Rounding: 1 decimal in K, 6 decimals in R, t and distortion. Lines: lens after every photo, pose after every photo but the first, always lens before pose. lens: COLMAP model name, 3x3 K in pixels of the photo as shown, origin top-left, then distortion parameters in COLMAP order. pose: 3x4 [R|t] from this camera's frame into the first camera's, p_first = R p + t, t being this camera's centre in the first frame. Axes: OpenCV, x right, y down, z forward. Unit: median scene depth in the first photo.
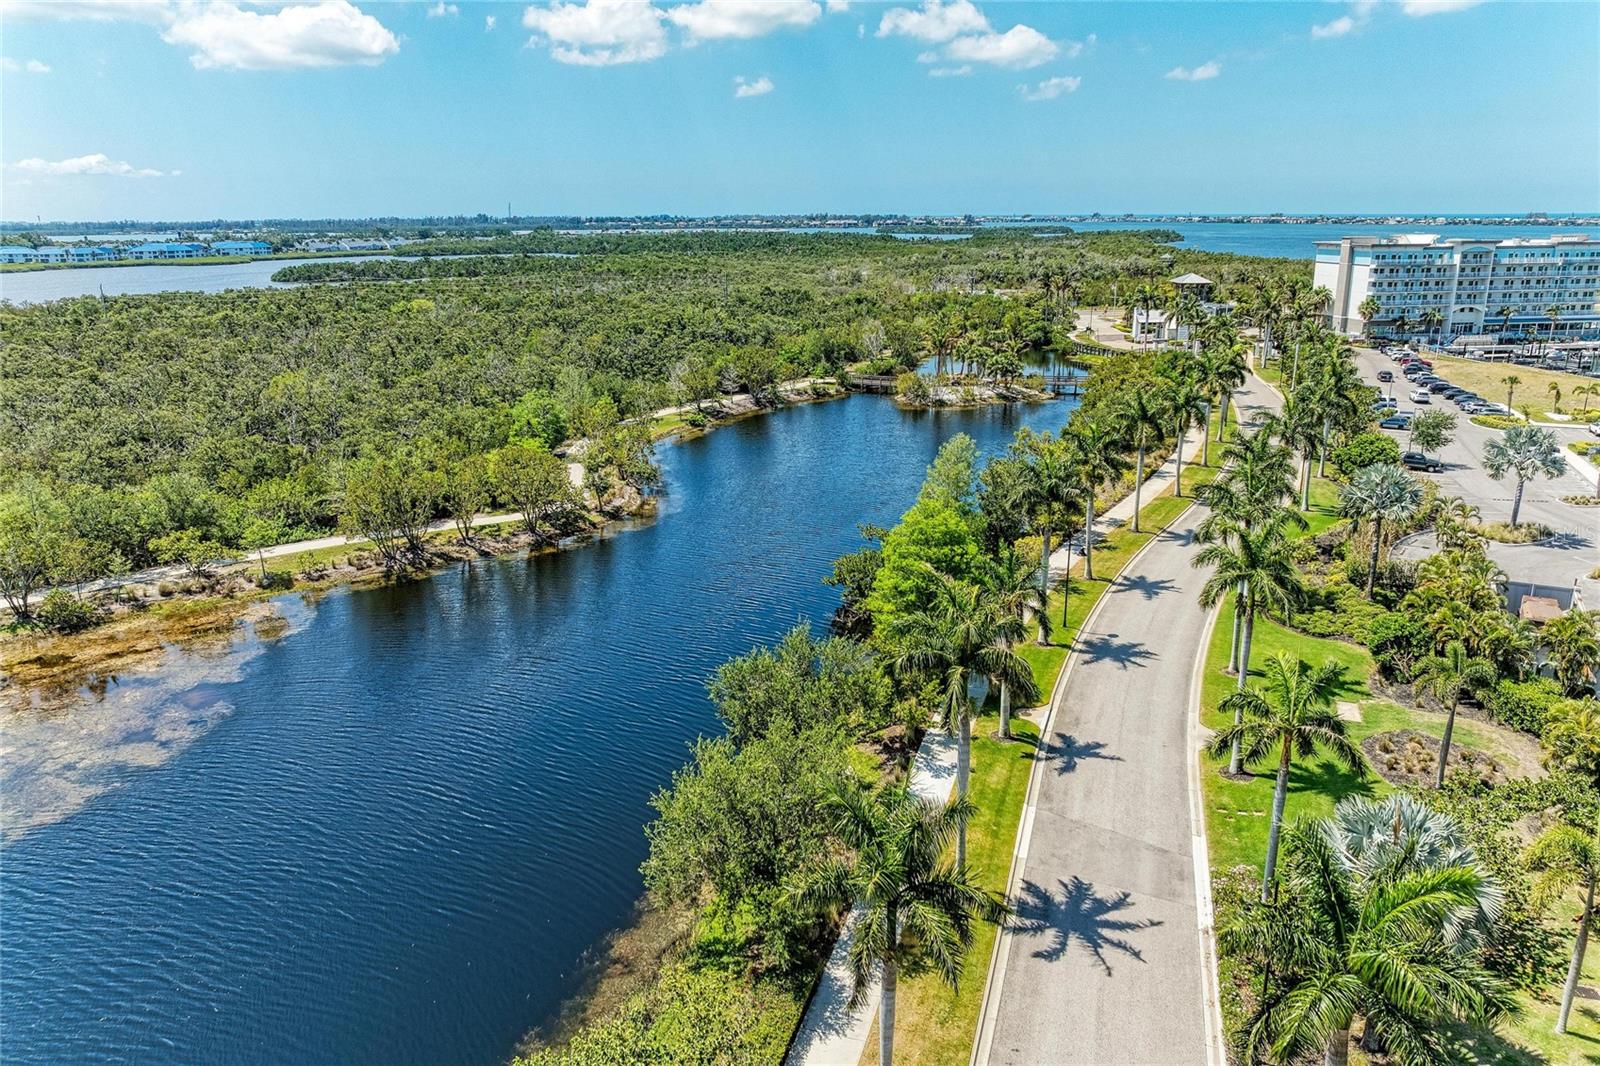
lens RADIAL K [[1100.8, 0, 800.0], [0, 1100.8, 533.0], [0, 0, 1]] dist [-0.013872, -0.007352]
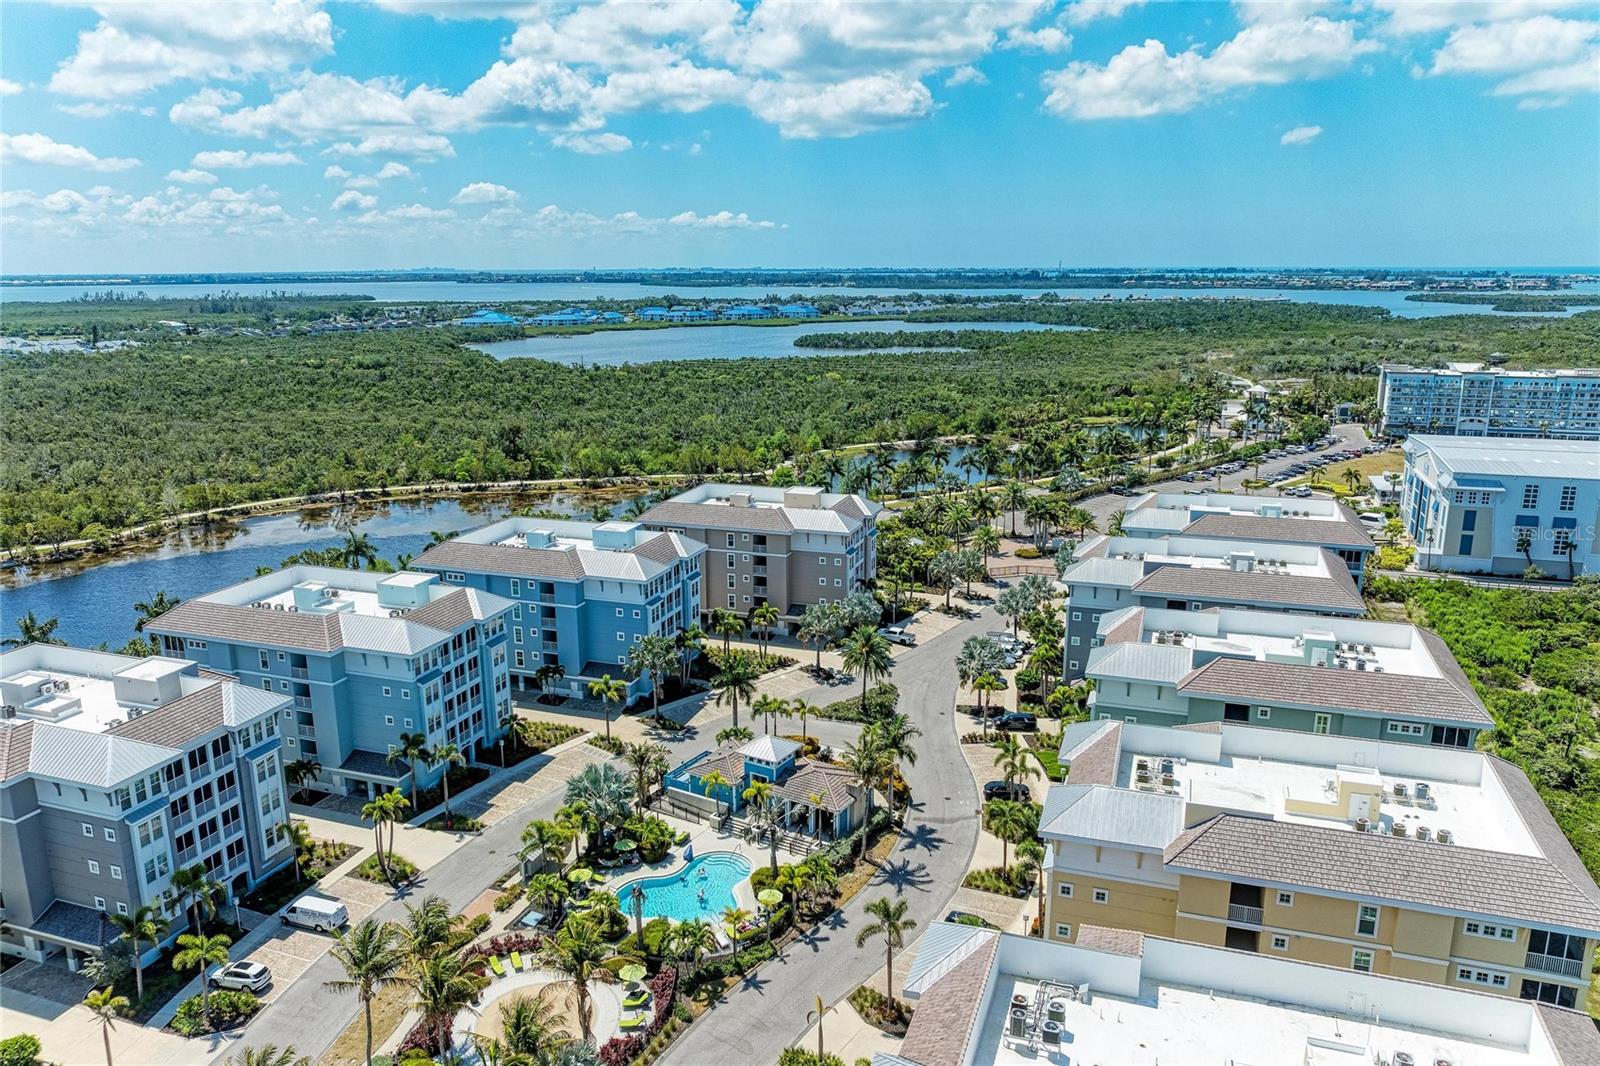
lens RADIAL K [[1117.9, 0, 803.3], [0, 1117.9, 565.0], [0, 0, 1]] dist [-0.000161, 0.009792]
pose [[0.878448, 0.126311, -0.460842, 0.668763], [-0.133748, 0.990876, 0.016637, 0.079472], [0.458739, 0.047022, 0.887326, -0.773842]]
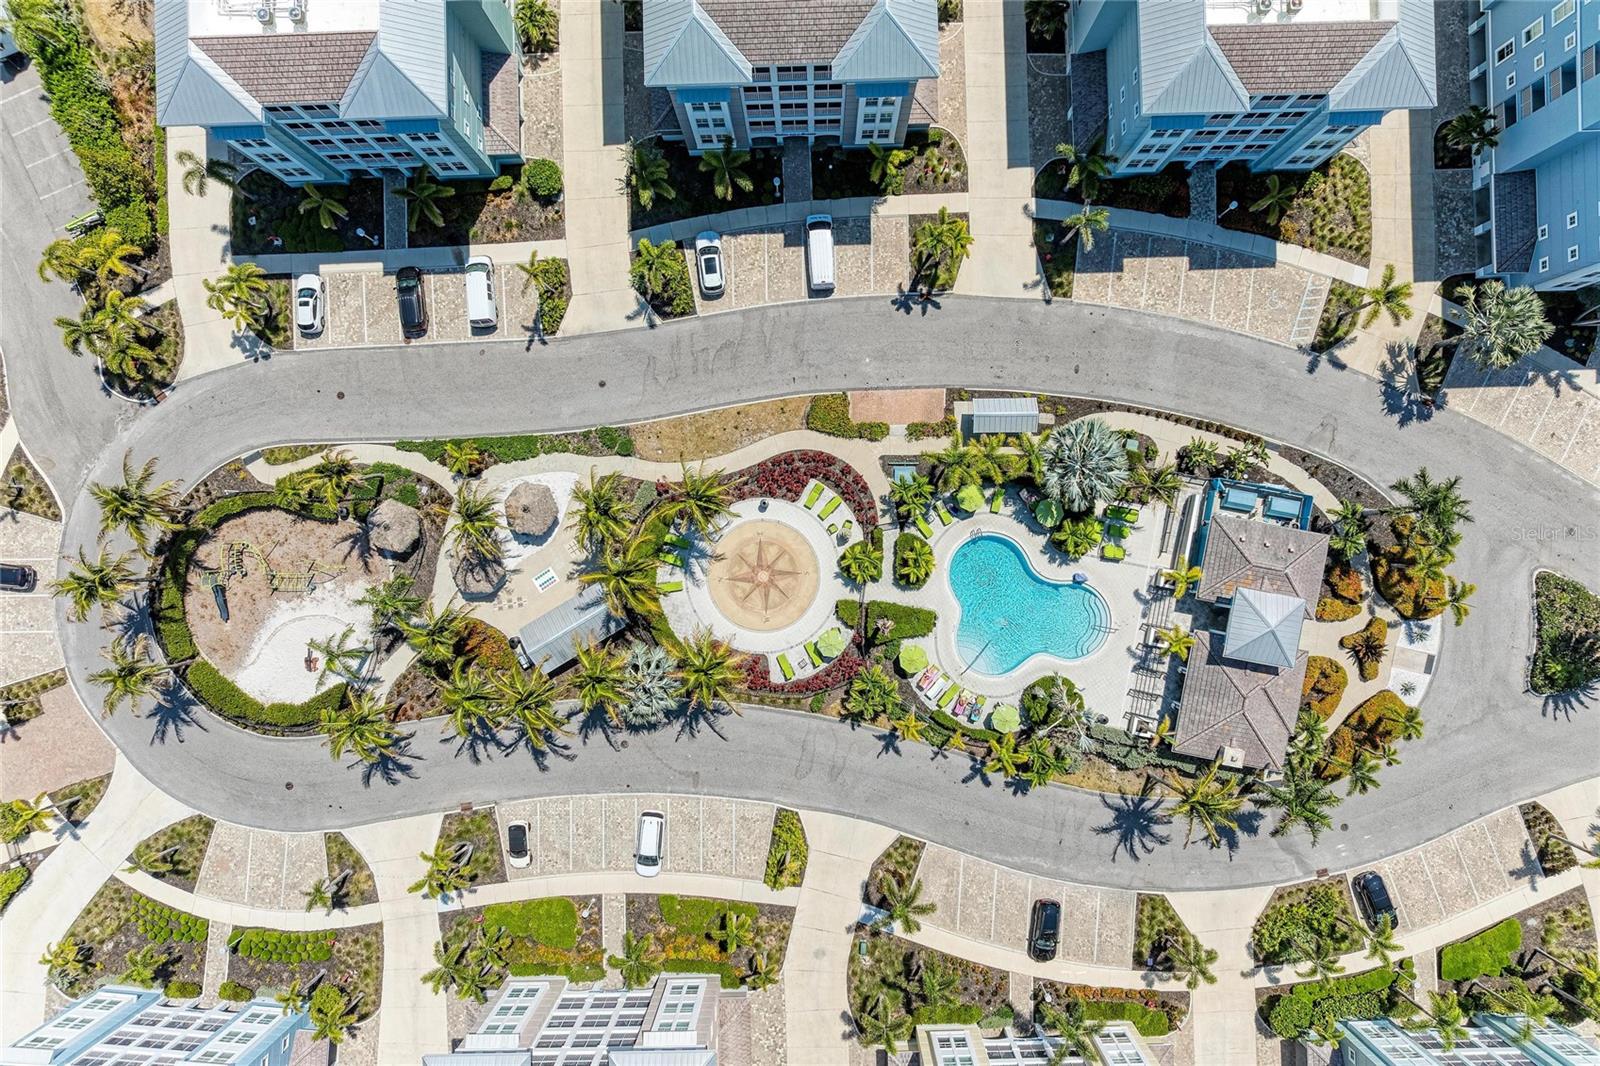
lens RADIAL K [[1100.8, 0, 800.0], [0, 1100.8, 533.0], [0, 0, 1]] dist [-0.013872, -0.007352]
pose [[-0.135756, 0.990687, 0.010504, 0.372539], [-0.259938, -0.045847, 0.964536, -0.169728], [0.956035, 0.128211, 0.263741, -0.533395]]
